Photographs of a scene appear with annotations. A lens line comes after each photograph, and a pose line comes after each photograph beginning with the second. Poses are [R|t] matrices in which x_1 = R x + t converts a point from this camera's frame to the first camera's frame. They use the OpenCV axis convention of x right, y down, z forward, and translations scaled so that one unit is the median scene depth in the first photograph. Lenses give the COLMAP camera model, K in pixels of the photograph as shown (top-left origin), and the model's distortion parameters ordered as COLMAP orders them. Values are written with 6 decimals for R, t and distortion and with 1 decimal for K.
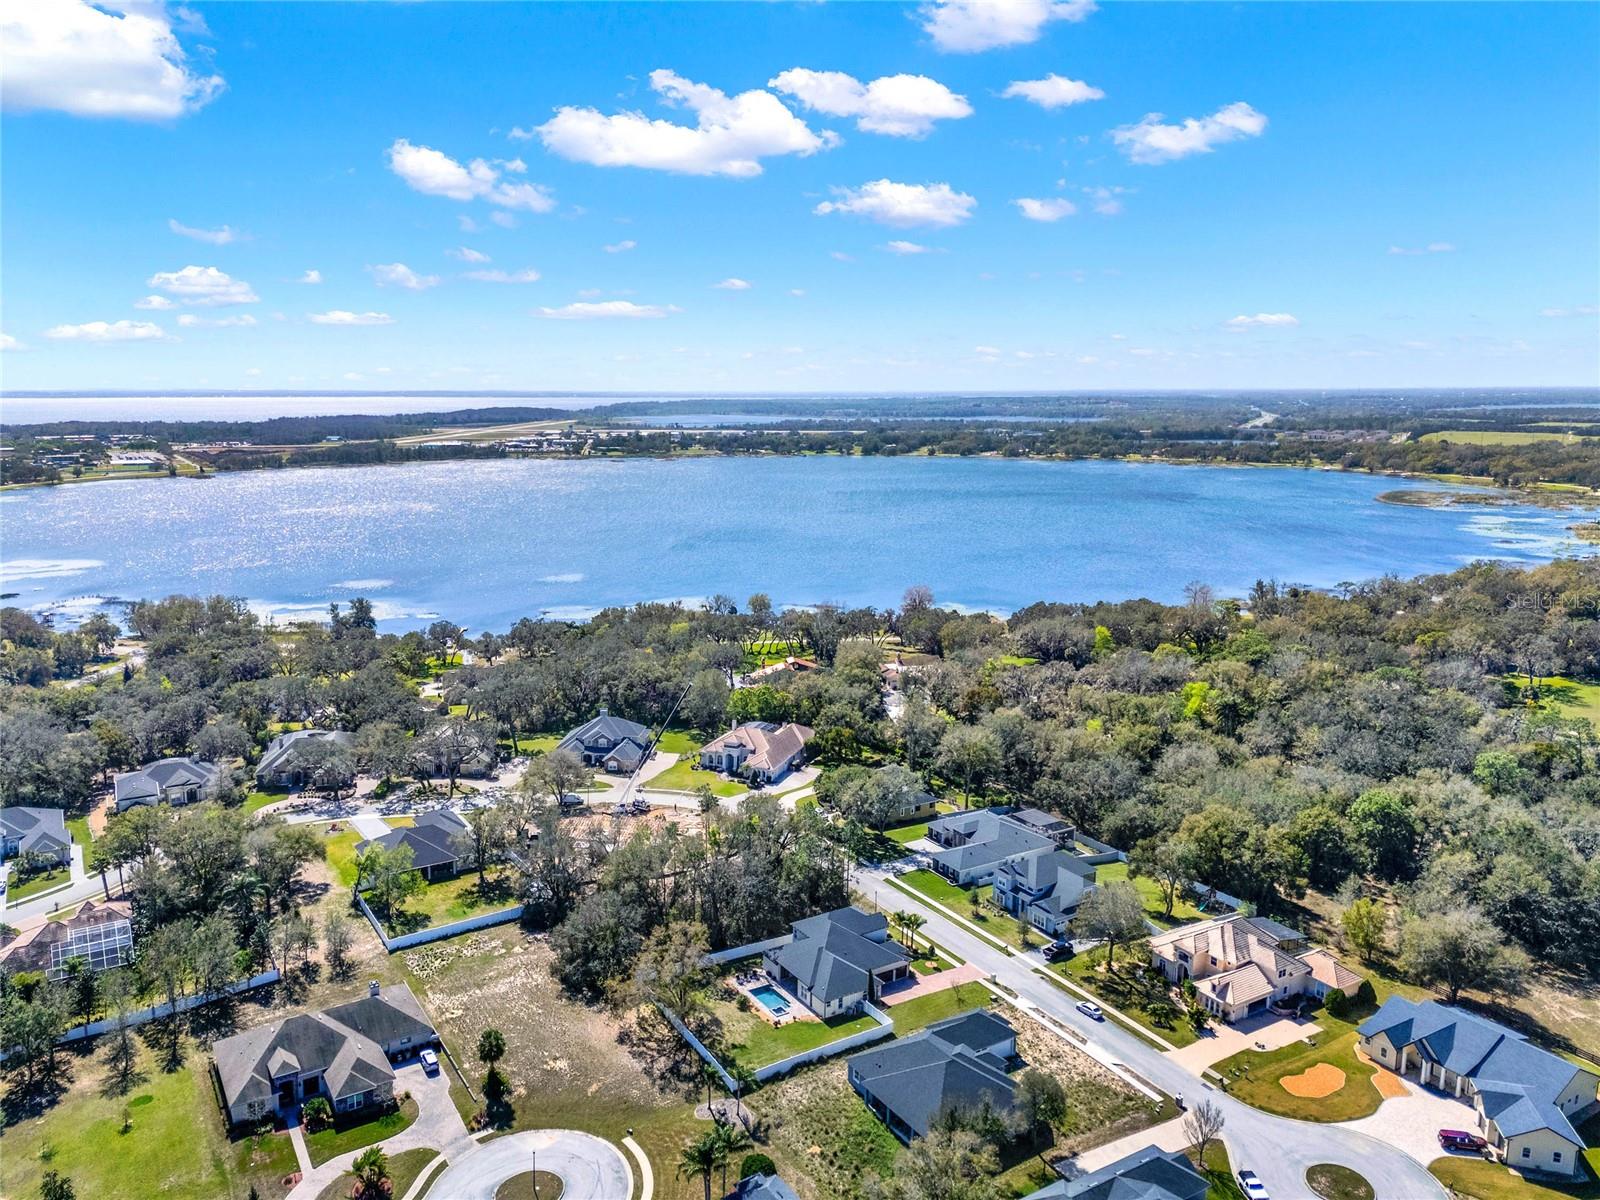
lens RADIAL K [[1165.7, 0, 769.4], [0, 1165.7, 596.9], [0, 0, 1]] dist [0.081479, -0.081700]
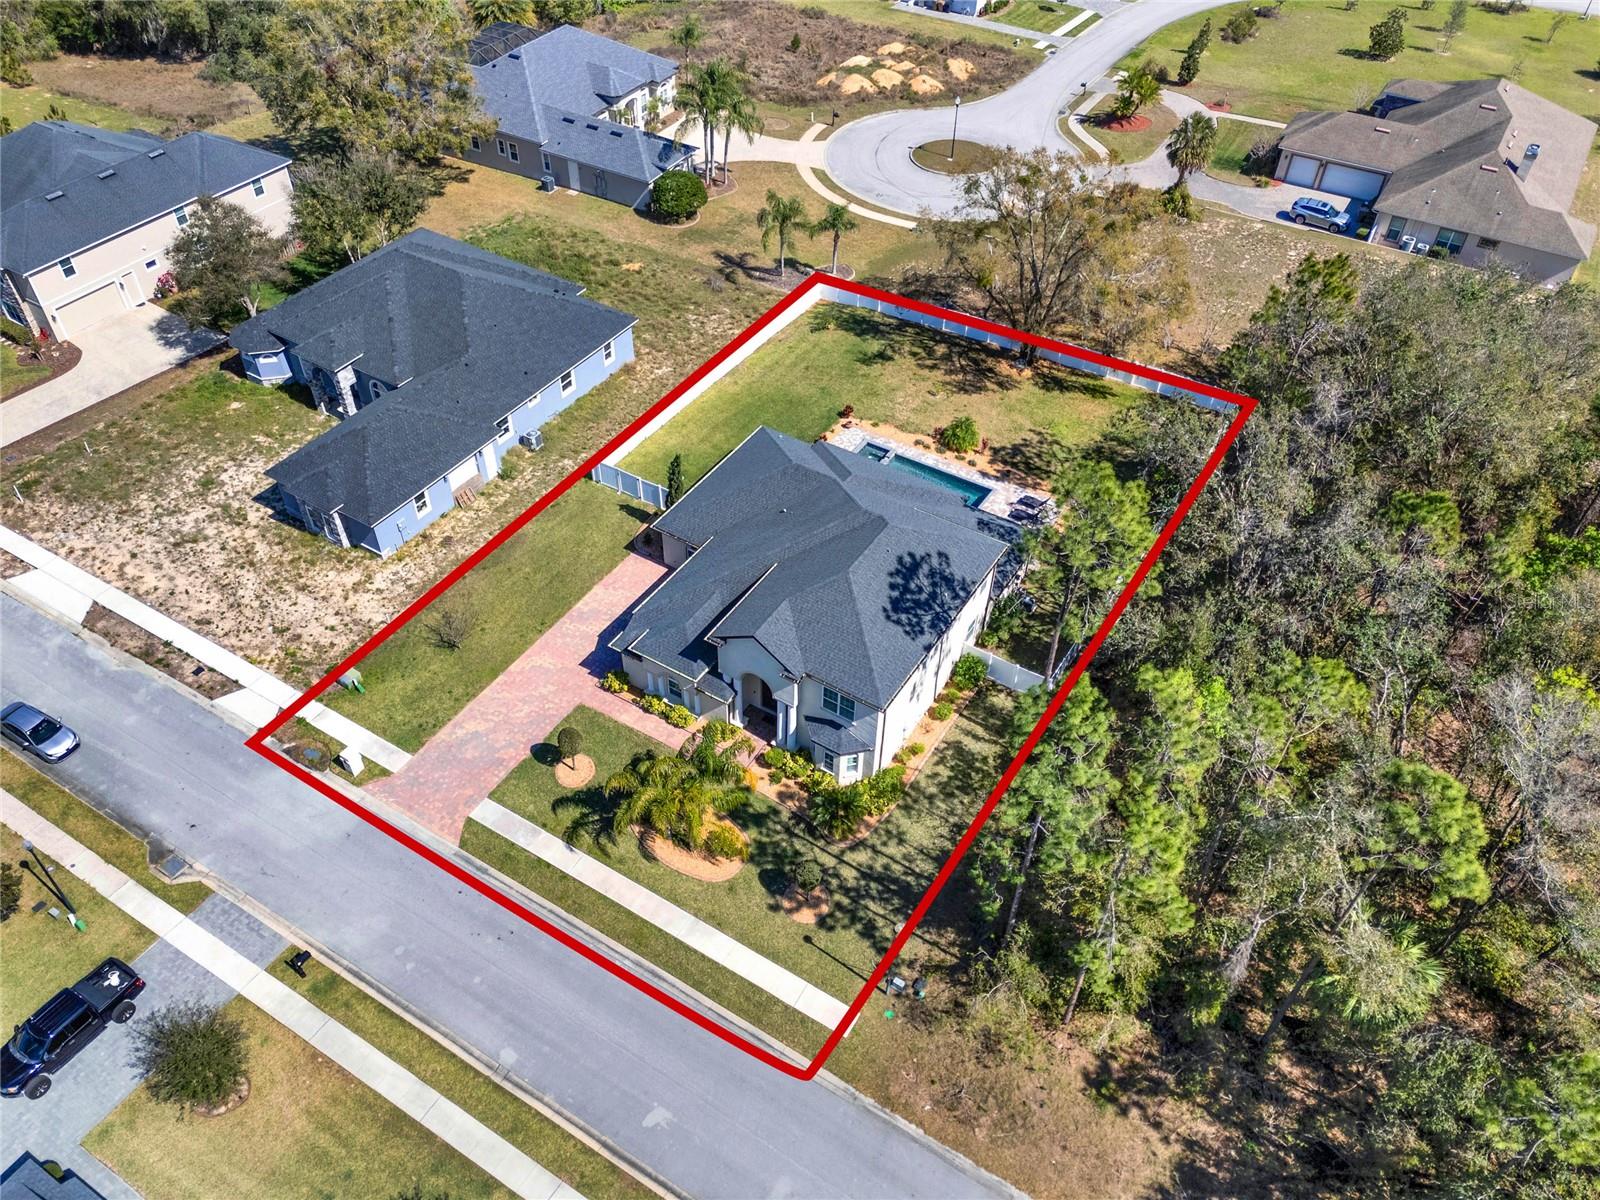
lens RADIAL K [[1214.7, 0, 805.9], [0, 1214.7, 591.0], [0, 0, 1]] dist [0.072285, -0.057300]
pose [[-0.888266, 0.302839, -0.345359, 0.182805], [-0.100417, 0.605658, 0.789363, 0.040916], [0.448219, 0.735844, -0.507575, 1.181888]]
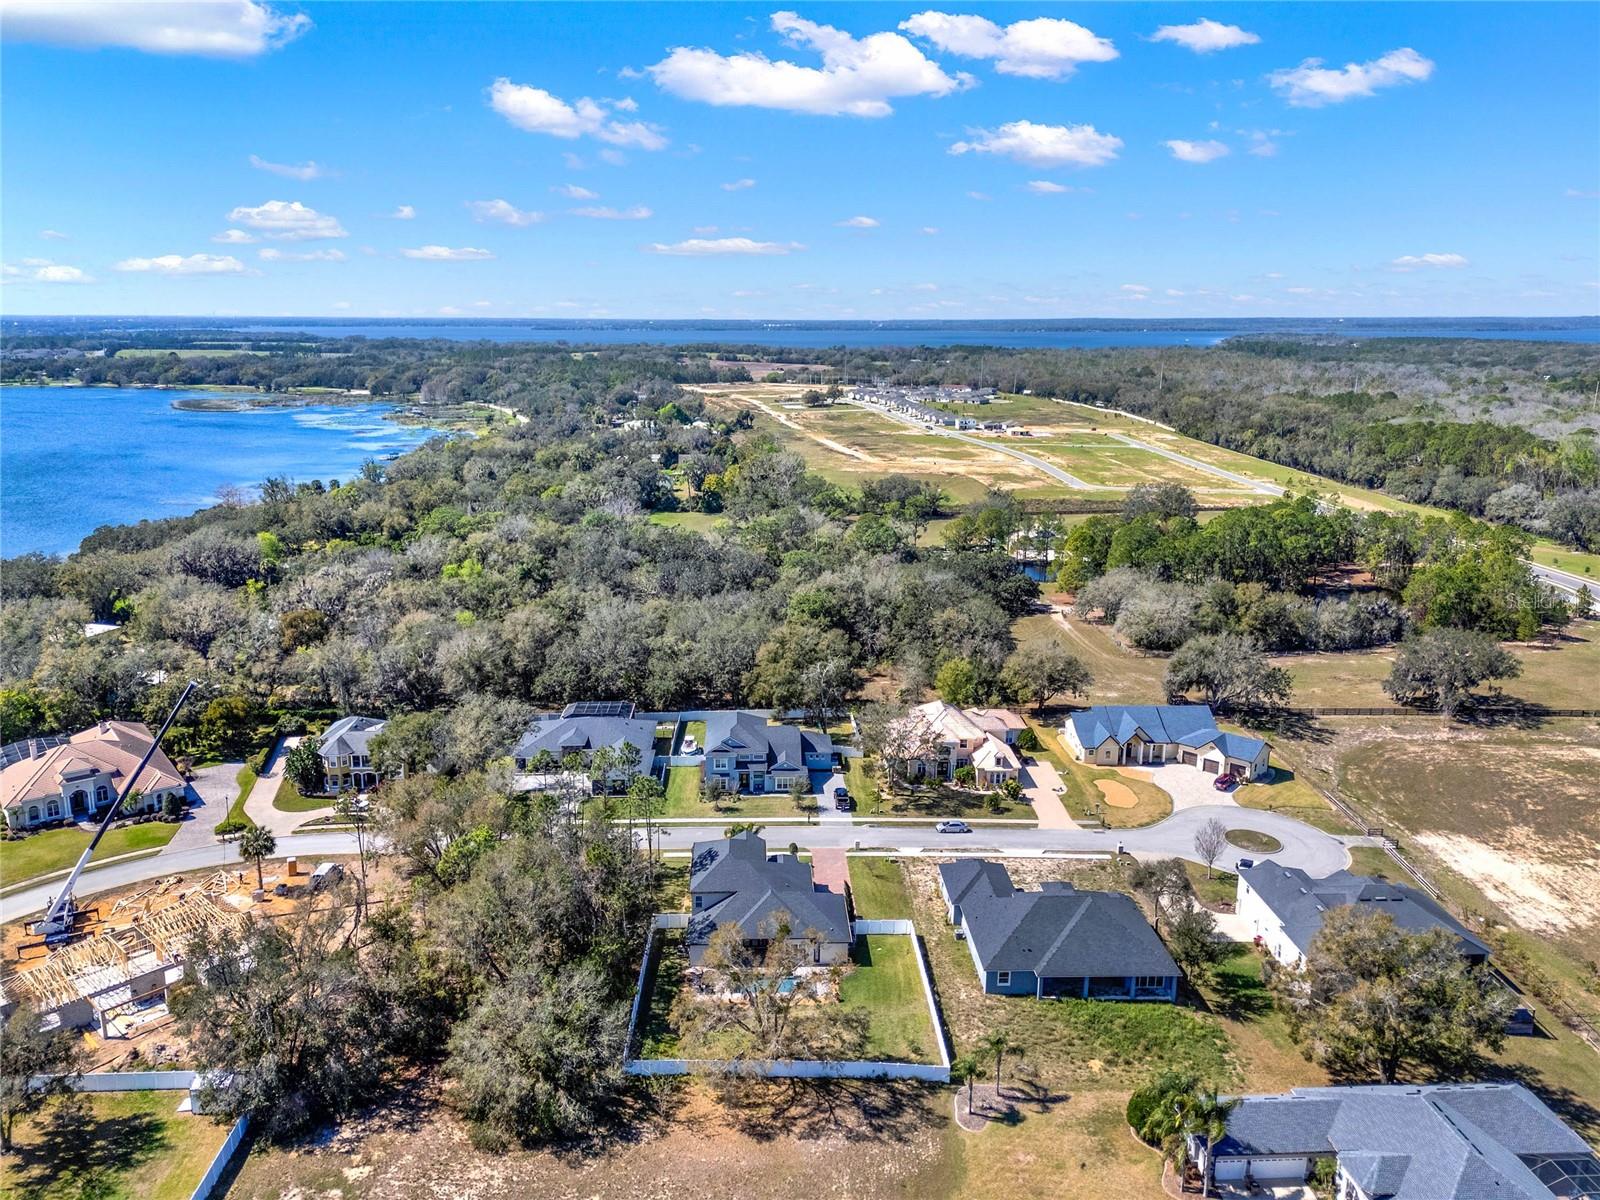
lens RADIAL K [[1165.7, 0, 769.4], [0, 1165.7, 596.9], [0, 0, 1]] dist [0.081479, -0.081700]
pose [[0.501637, -0.202192, 0.841117, -0.533407], [0.153404, 0.977684, 0.143531, 0.010763], [-0.851368, 0.057031, 0.521460, 0.597043]]
